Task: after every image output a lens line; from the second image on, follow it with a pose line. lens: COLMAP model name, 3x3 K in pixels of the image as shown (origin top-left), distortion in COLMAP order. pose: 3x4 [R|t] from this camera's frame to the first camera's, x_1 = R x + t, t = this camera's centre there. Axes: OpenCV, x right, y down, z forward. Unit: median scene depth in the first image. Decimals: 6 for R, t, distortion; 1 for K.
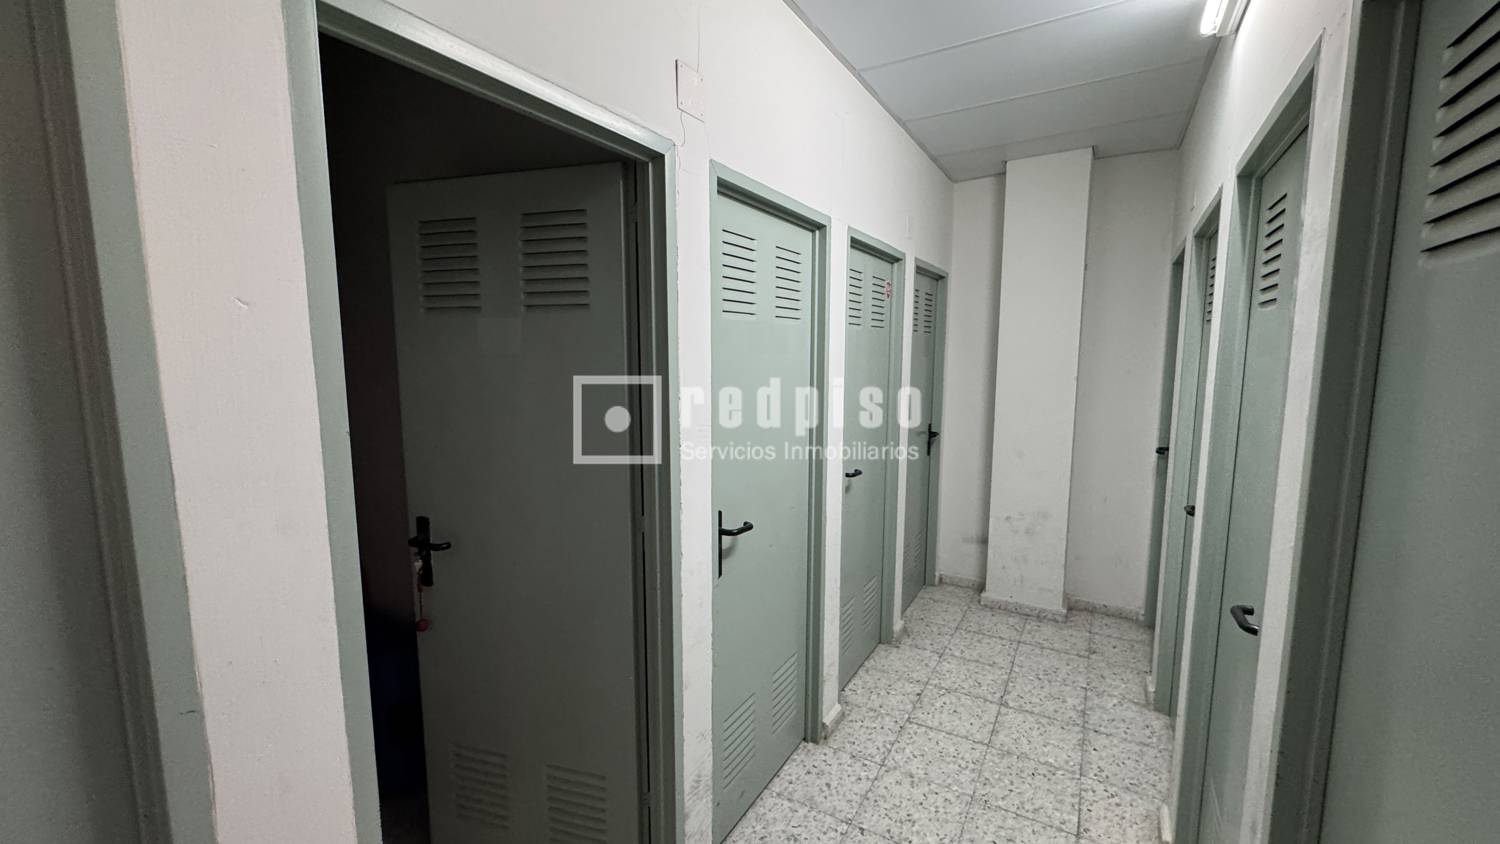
lens RADIAL K [[604.1, 0, 751.0], [0, 604.1, 418.9], [0, 0, 1]] dist [-0.001972, 0.000132]
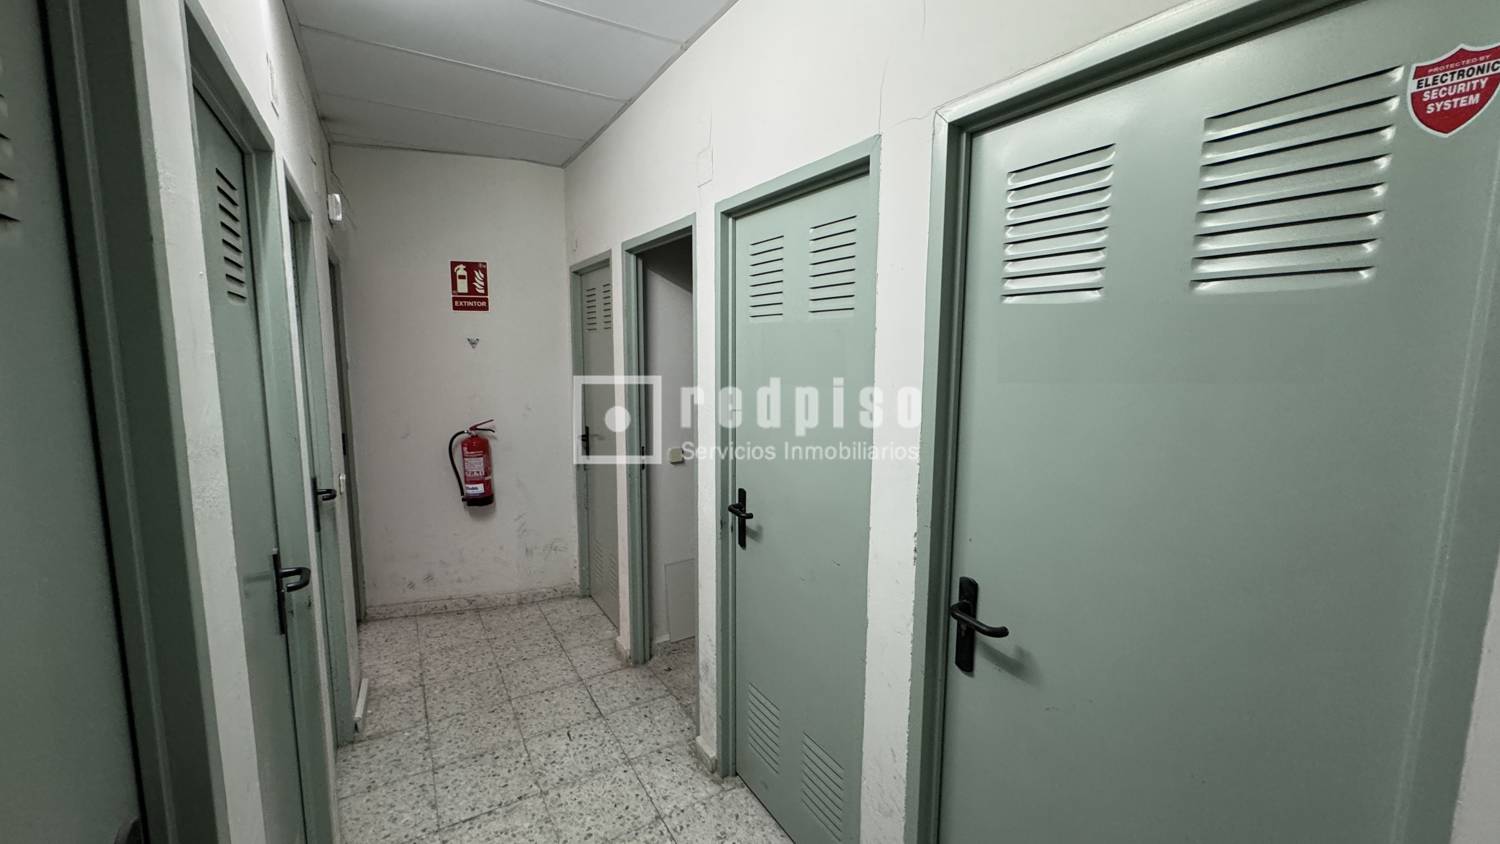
lens RADIAL K [[604.1, 0, 751.0], [0, 604.1, 422.9], [0, 0, 1]] dist [-0.001972, 0.000132]
pose [[-0.471768, 0.103256, -0.875656, 0.889719], [-0.110471, 0.978372, 0.174886, -0.167757], [0.874775, 0.179240, -0.450158, 1.424556]]
